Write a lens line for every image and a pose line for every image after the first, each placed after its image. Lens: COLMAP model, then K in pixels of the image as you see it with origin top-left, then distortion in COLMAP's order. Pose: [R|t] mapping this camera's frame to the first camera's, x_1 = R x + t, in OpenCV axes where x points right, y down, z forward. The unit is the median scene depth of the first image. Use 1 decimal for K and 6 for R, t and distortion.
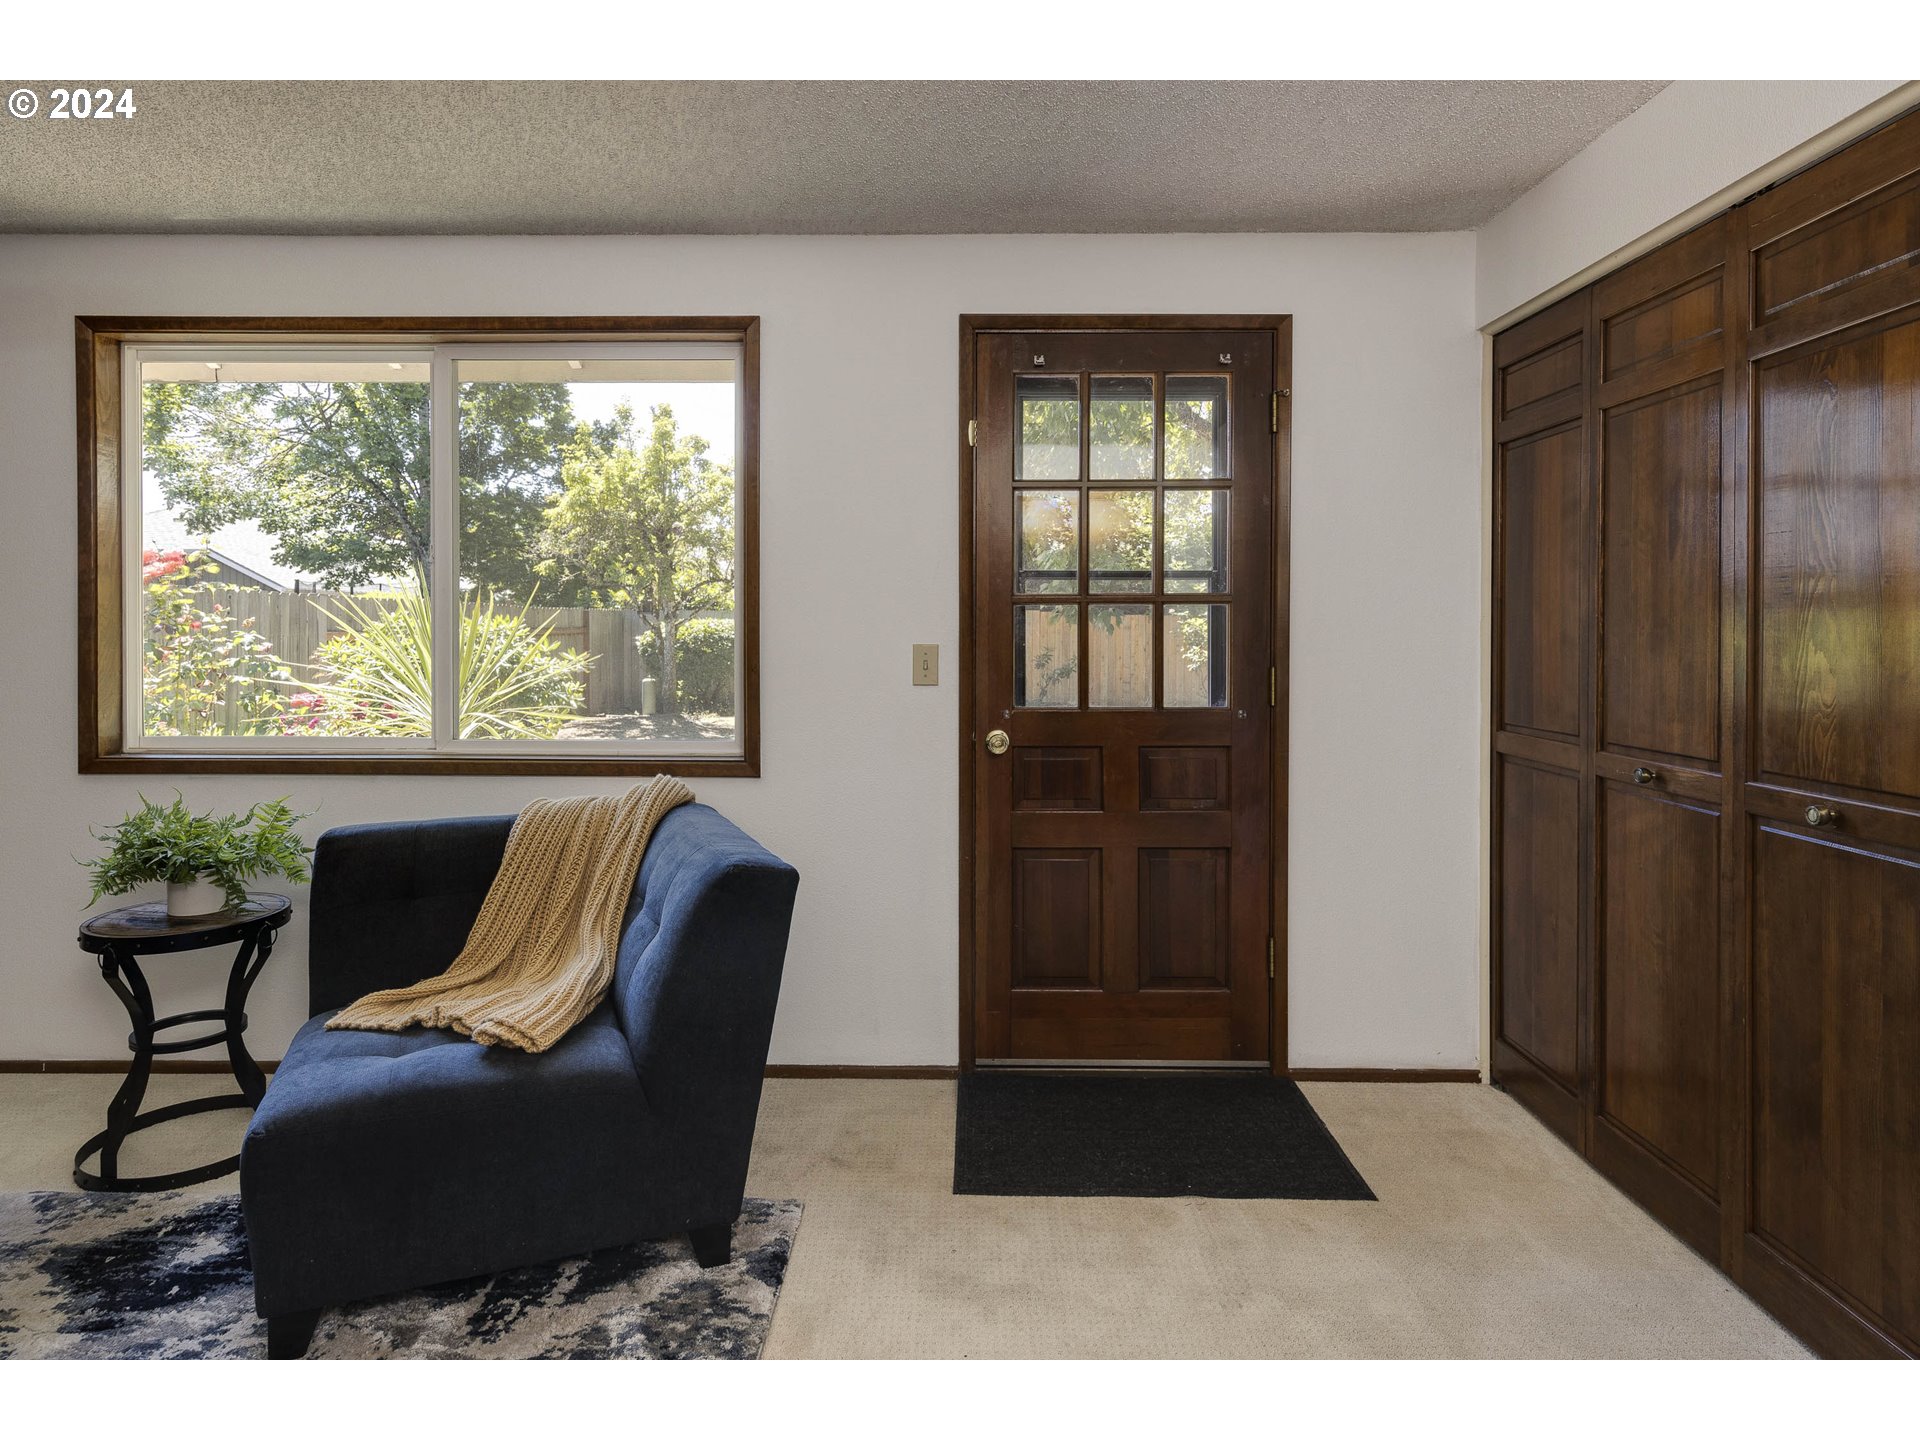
lens RADIAL K [[1065.5, 0, 966.6], [0, 1065.5, 641.0], [0, 0, 1]] dist [0.003142, 0.001405]
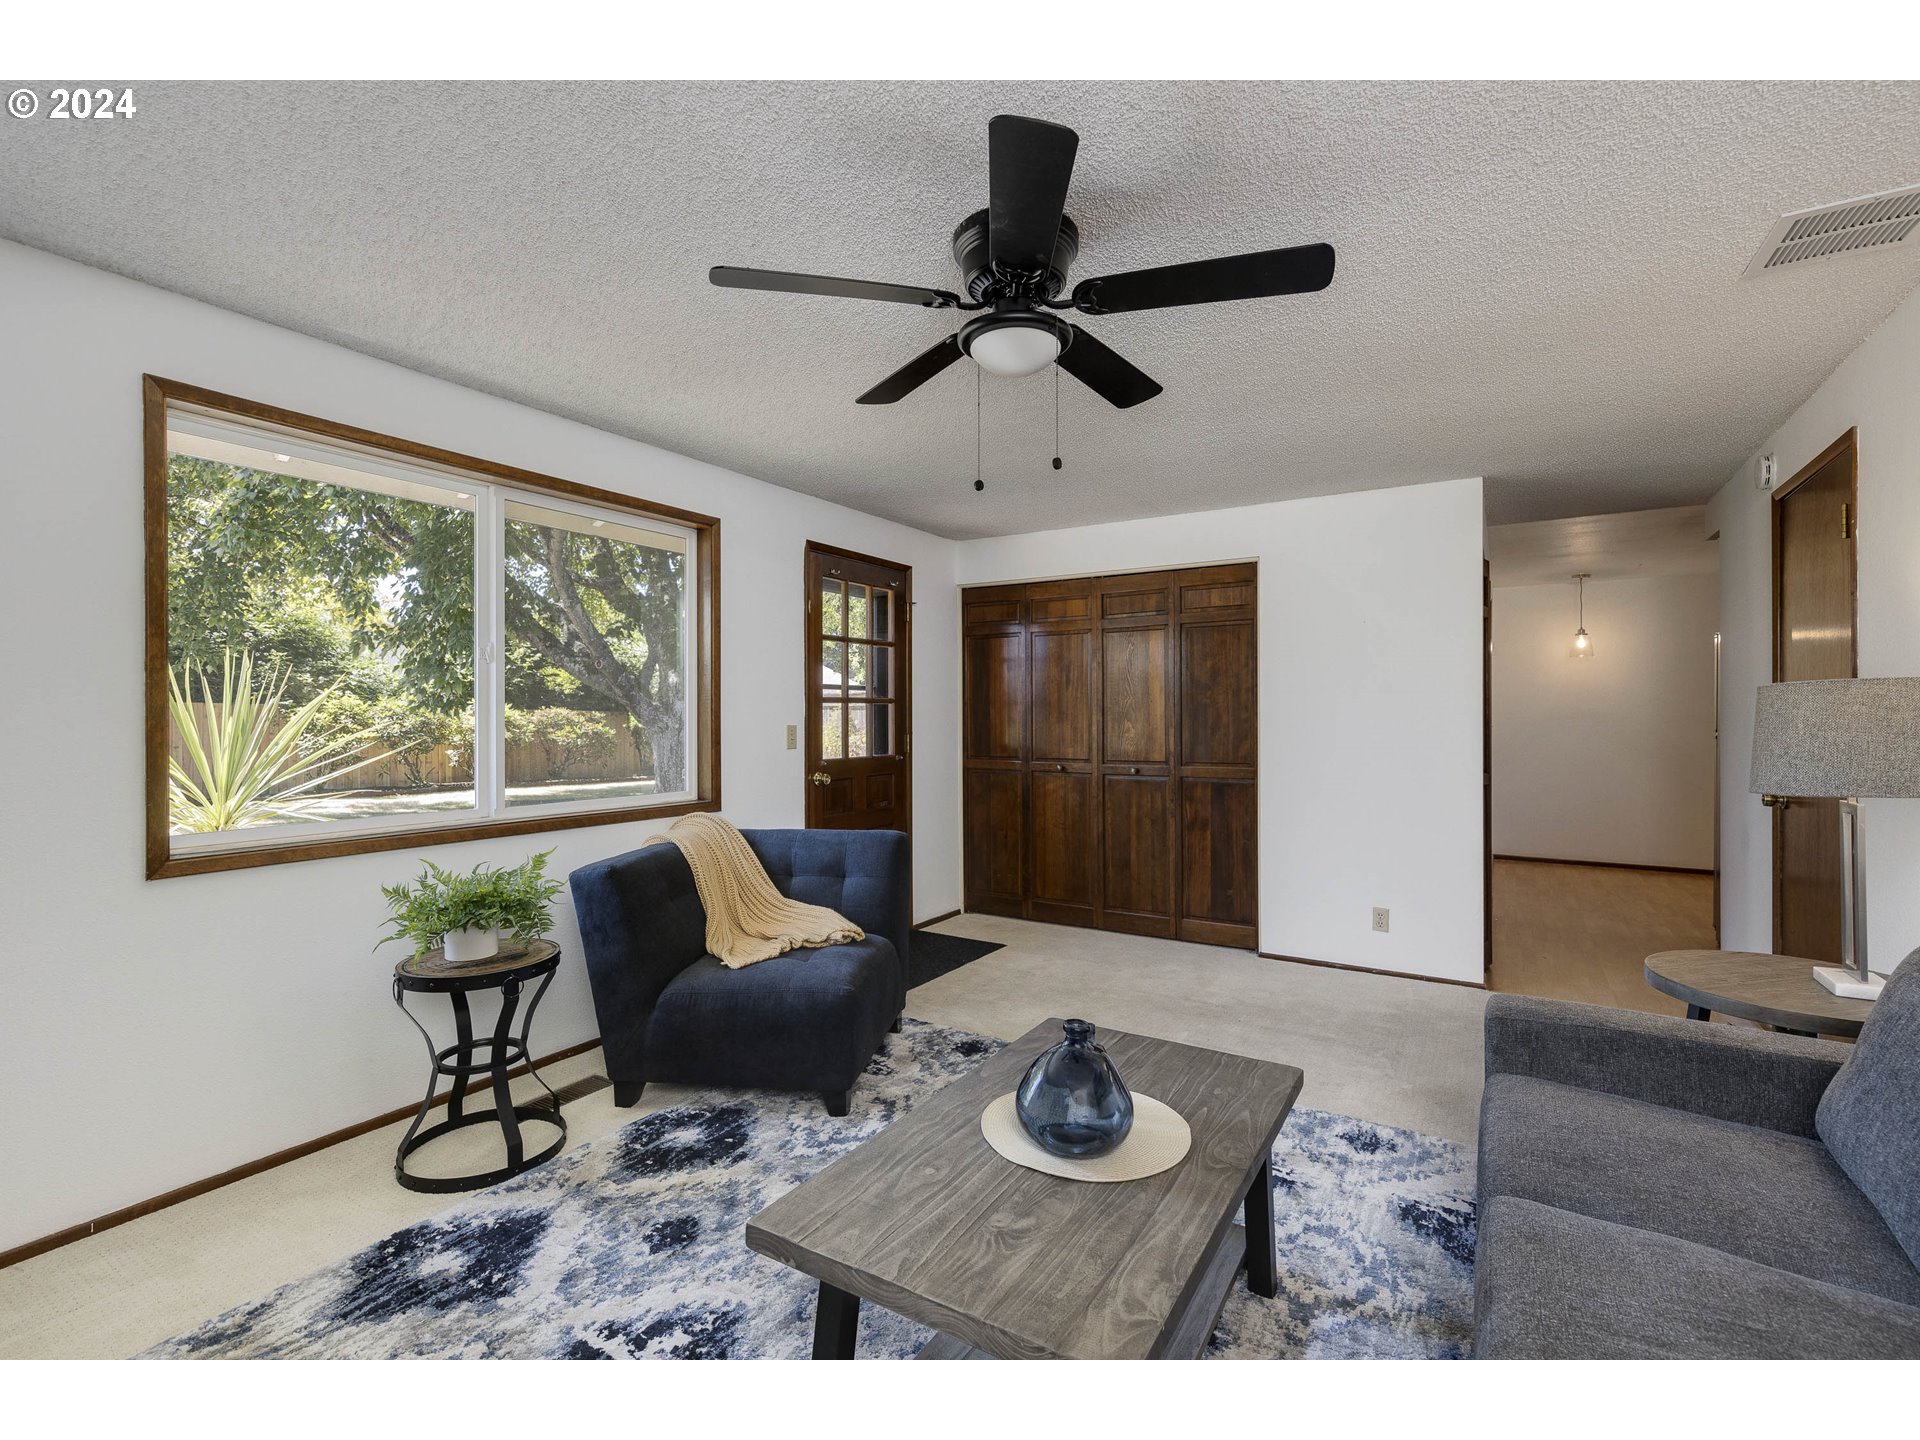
lens RADIAL K [[866.6, 0, 960.0], [0, 866.6, 720.0], [0, 0, 1]] dist [0.003630, 0.000338]
pose [[0.518608, -0.007283, 0.854981, -1.209336], [0.012149, 0.999926, 0.001149, -0.003871], [-0.854926, 0.009792, 0.518658, 0.033797]]
